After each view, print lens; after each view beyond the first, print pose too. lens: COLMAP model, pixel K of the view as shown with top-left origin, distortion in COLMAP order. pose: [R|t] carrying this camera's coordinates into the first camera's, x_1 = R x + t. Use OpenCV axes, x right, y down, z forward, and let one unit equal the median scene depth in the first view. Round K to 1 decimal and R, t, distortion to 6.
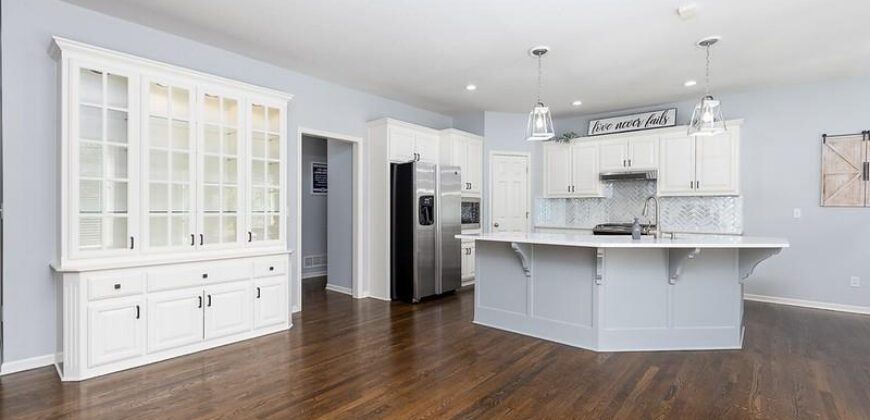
lens RADIAL K [[388.6, 0, 429.8], [0, 388.6, 213.9], [0, 0, 1]] dist [0.007820, 0.000817]
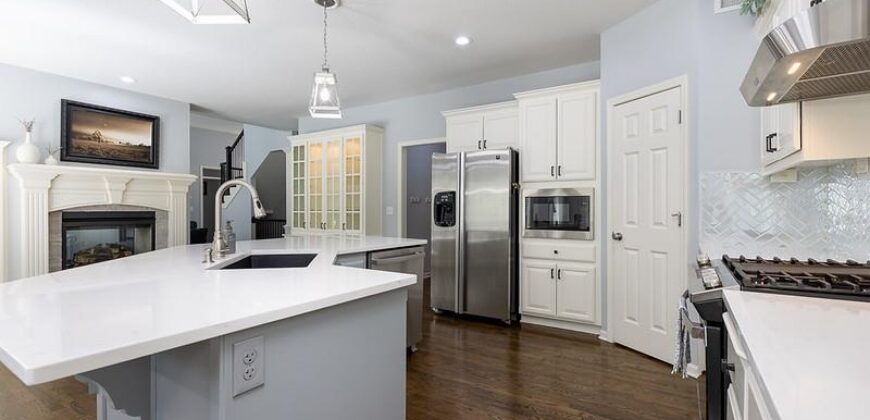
lens RADIAL K [[388.6, 0, 432.4], [0, 388.6, 207.8], [0, 0, 1]] dist [0.007820, 0.000817]
pose [[0.140294, -0.004140, -0.990101, 0.702793], [-0.007961, 0.999954, -0.005309, -0.006542], [0.990078, 0.008627, 0.140255, 0.716504]]
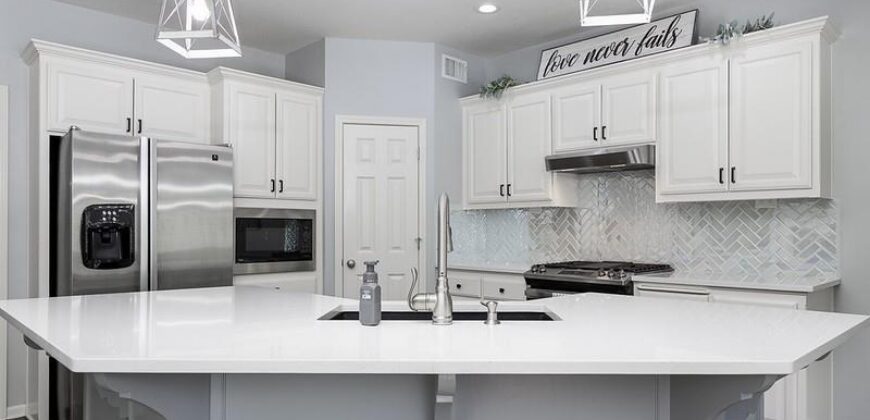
lens RADIAL K [[560.4, 0, 444.3], [0, 560.4, 225.3], [0, 0, 1]] dist [0.010481, 0.004596]
pose [[0.996634, -0.005694, -0.081786, 0.371294], [0.004149, 0.999810, -0.019046, -0.007254], [0.081879, 0.018642, 0.996468, 0.309883]]
